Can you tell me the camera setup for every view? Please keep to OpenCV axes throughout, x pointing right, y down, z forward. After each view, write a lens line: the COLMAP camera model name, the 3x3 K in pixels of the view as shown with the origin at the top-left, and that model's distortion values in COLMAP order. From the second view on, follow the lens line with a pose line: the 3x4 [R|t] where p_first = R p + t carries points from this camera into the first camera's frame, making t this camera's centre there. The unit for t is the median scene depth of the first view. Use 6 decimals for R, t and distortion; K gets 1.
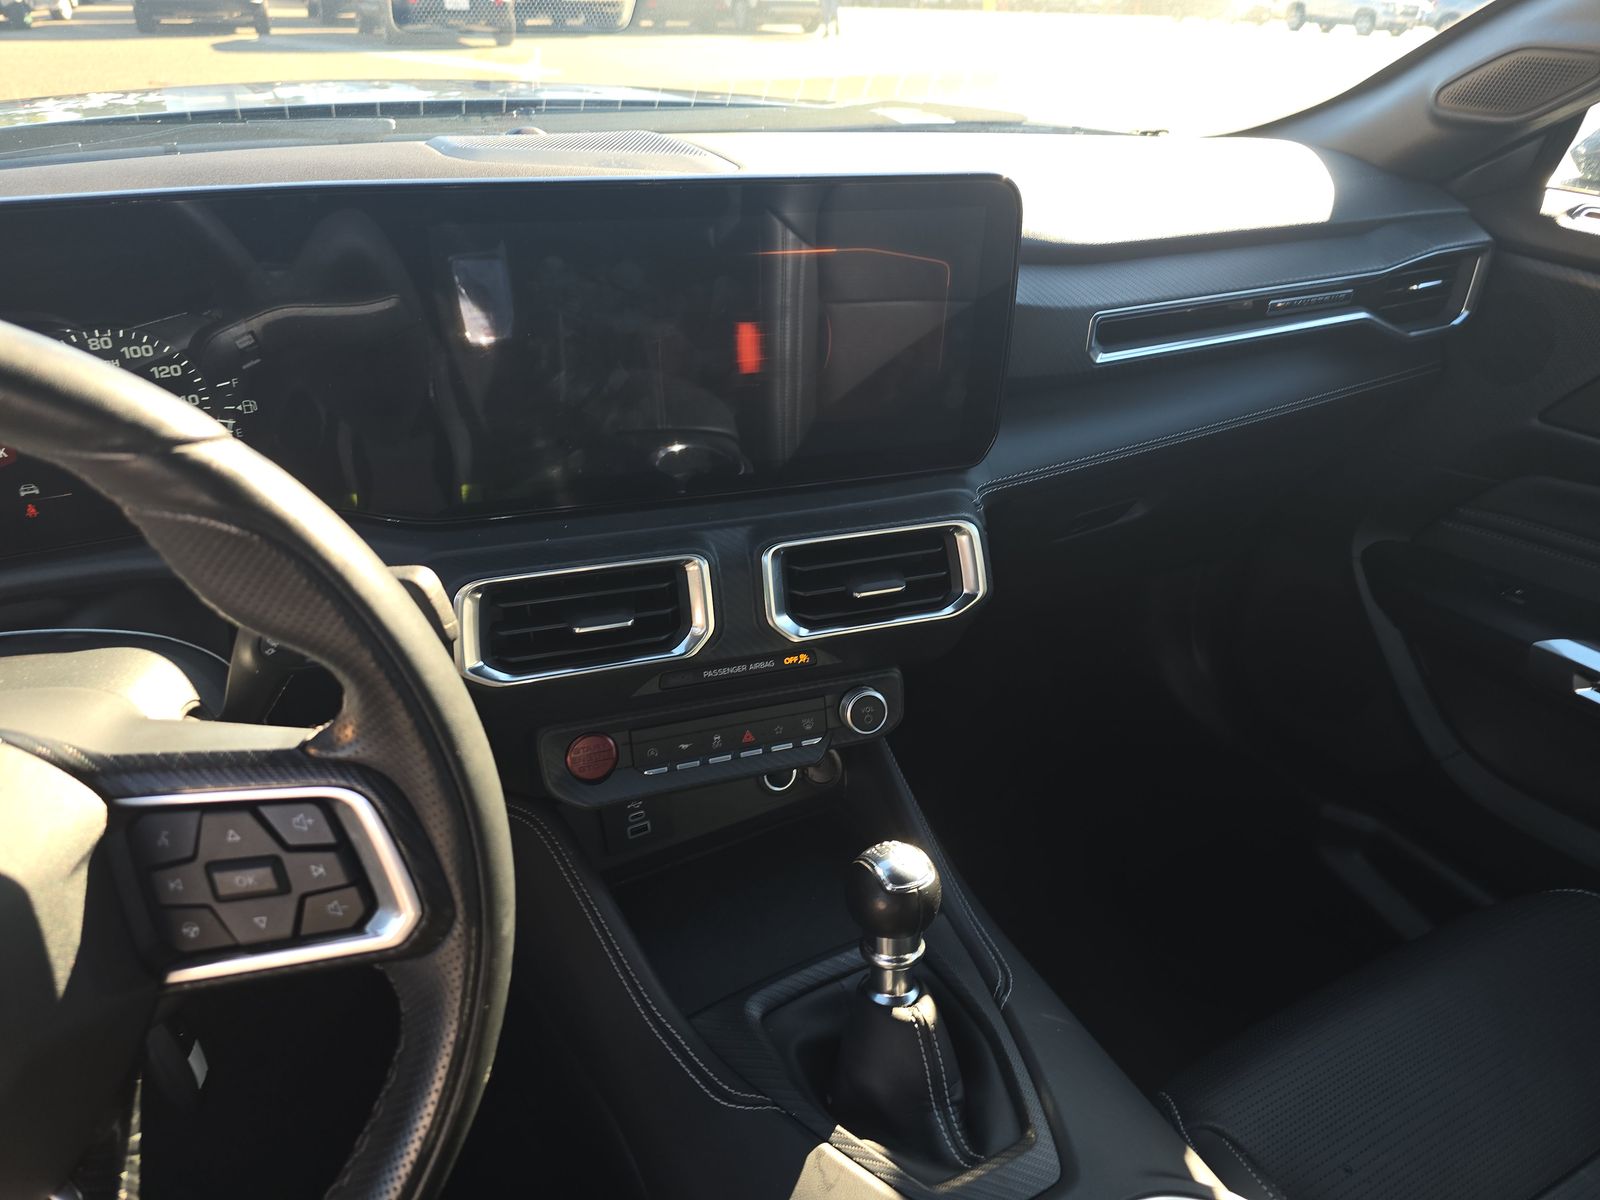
lens RADIAL K [[1090.9, 0, 797.9], [0, 1090.9, 588.6], [0, 0, 1]] dist [0.049777, -0.048741]
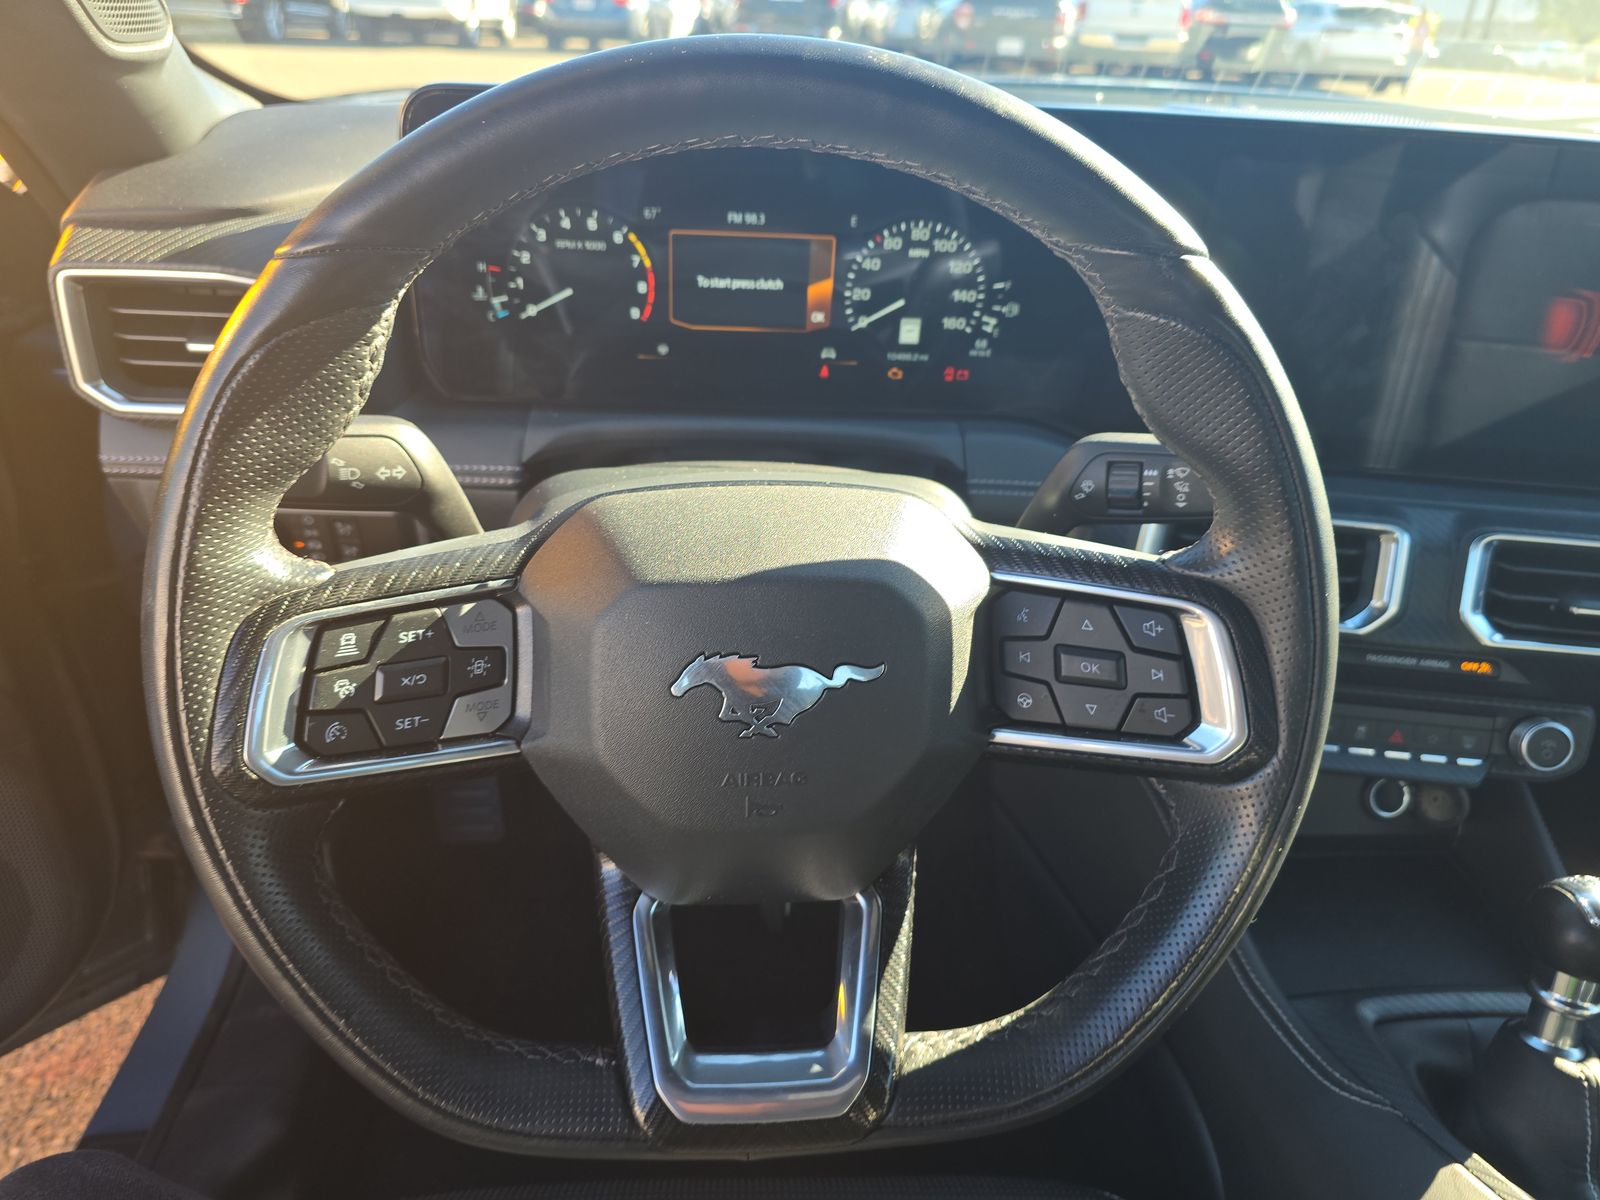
lens RADIAL K [[1113.3, 0, 778.3], [0, 1113.3, 596.5], [0, 0, 1]] dist [0.043422, -0.053550]
pose [[0.906372, 0.211546, -0.365703, -0.226158], [-0.224937, 0.974354, 0.006136, 0.150486], [0.357622, 0.076699, 0.930711, -0.095506]]
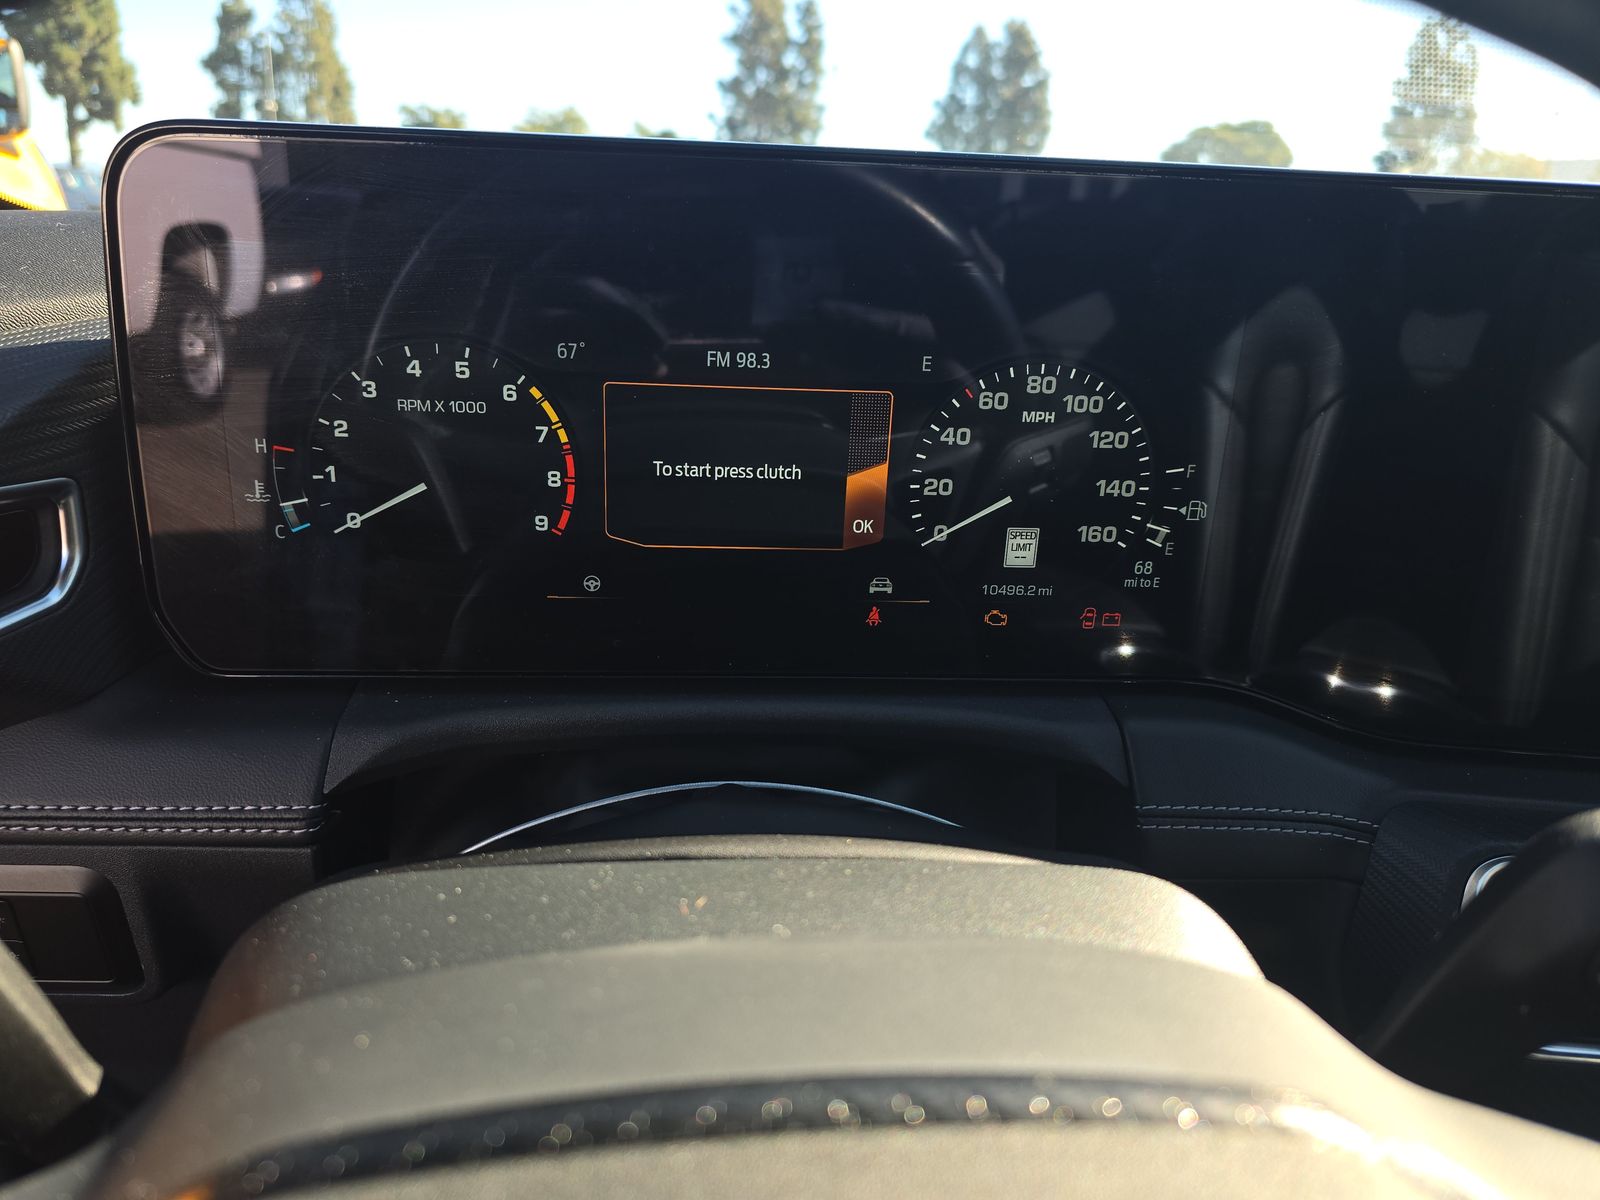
lens RADIAL K [[1090.9, 0, 797.9], [0, 1090.9, 588.6], [0, 0, 1]] dist [0.049777, -0.048741]
pose [[0.917667, 0.133729, -0.374171, -0.439261], [-0.209722, 0.962828, -0.170235, 0.033127], [0.337497, 0.234691, 0.911601, 0.332424]]
